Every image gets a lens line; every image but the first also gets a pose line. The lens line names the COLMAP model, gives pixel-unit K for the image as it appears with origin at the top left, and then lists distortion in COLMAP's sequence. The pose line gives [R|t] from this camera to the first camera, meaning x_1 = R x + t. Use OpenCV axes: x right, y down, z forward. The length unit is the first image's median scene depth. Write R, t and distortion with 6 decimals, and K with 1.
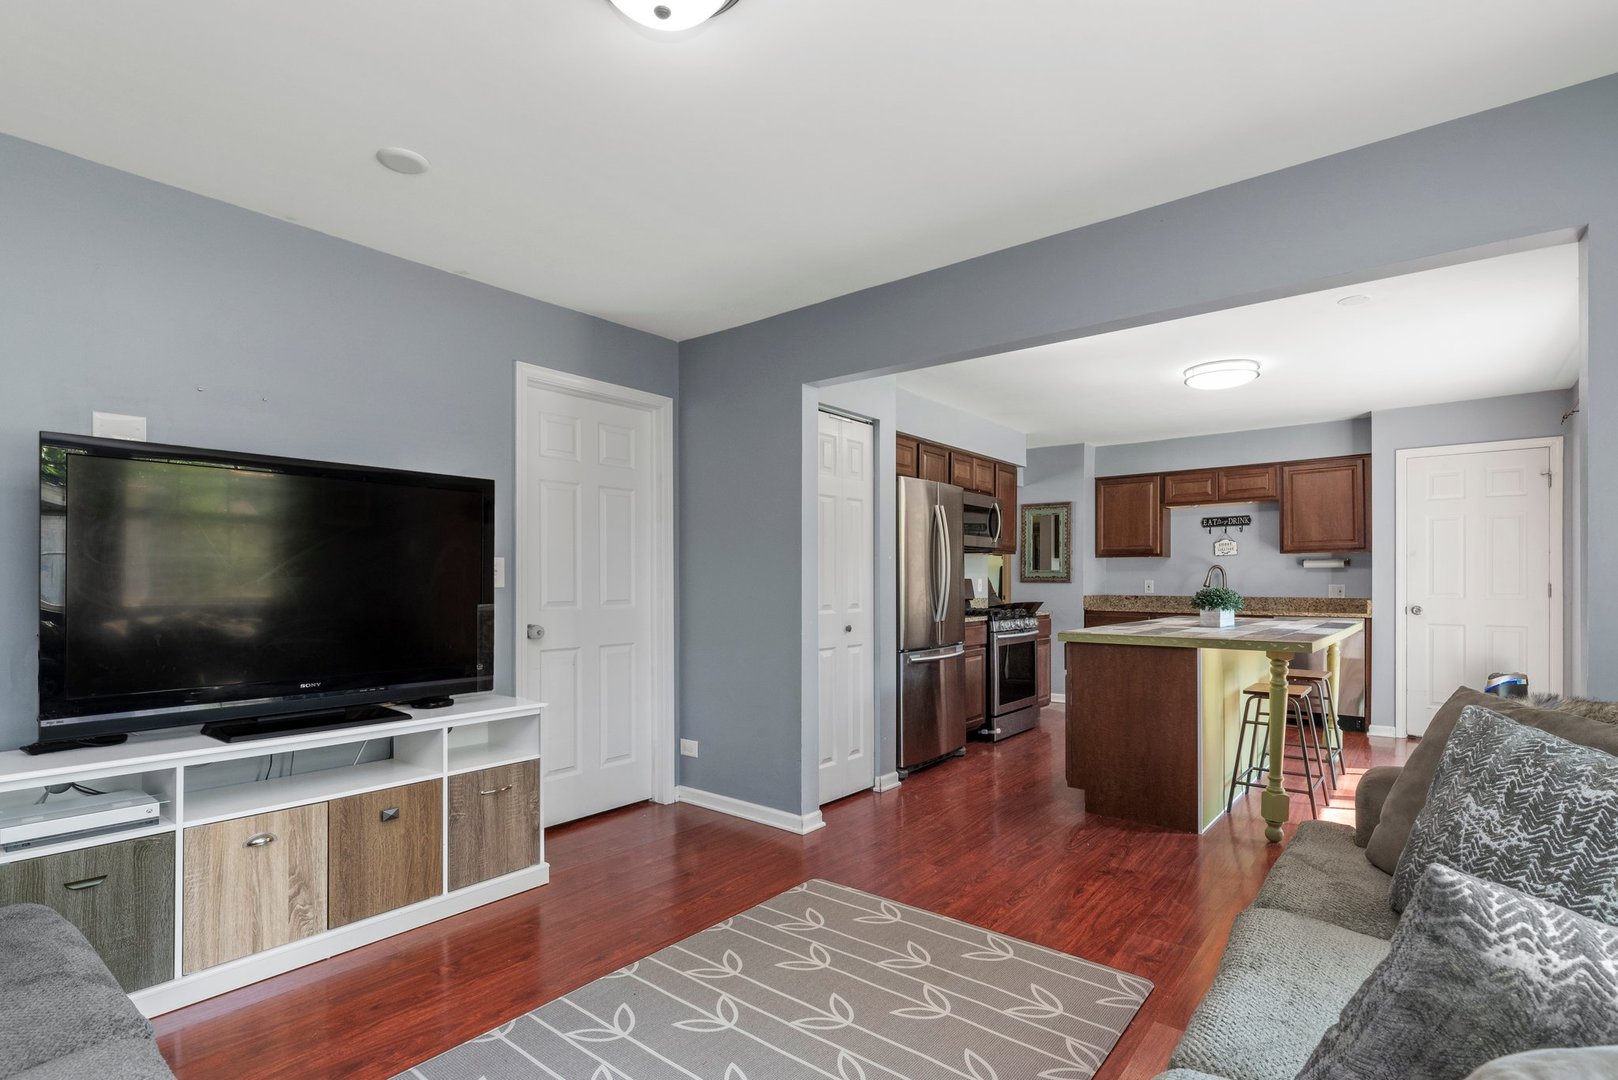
lens RADIAL K [[777.5, 0, 808.7], [0, 777.5, 580.5], [0, 0, 1]] dist [0.000054, -0.000006]
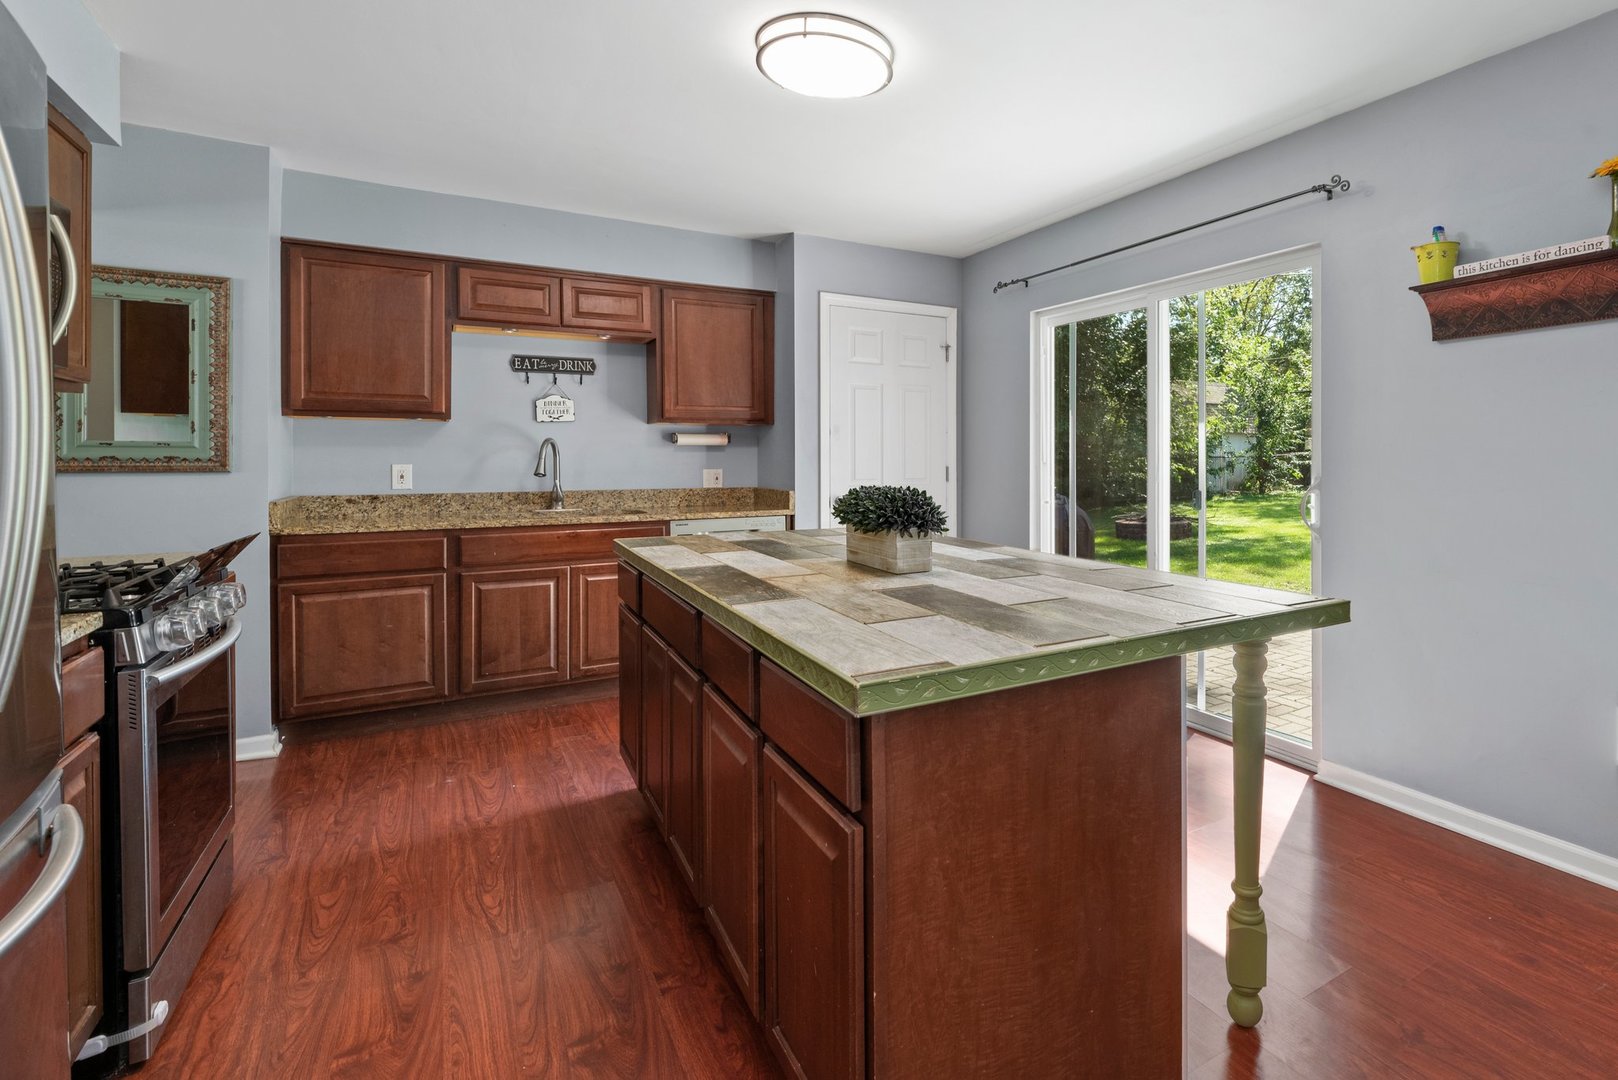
lens RADIAL K [[738.1, 0, 808.5], [0, 738.1, 455.1], [0, 0, 1]] dist [0.002906, 0.000299]
pose [[0.286282, -0.002682, 0.958142, 0.052024], [-0.000839, 0.999995, 0.003050, -0.009061], [-0.958145, -0.001677, 0.286279, 0.666305]]
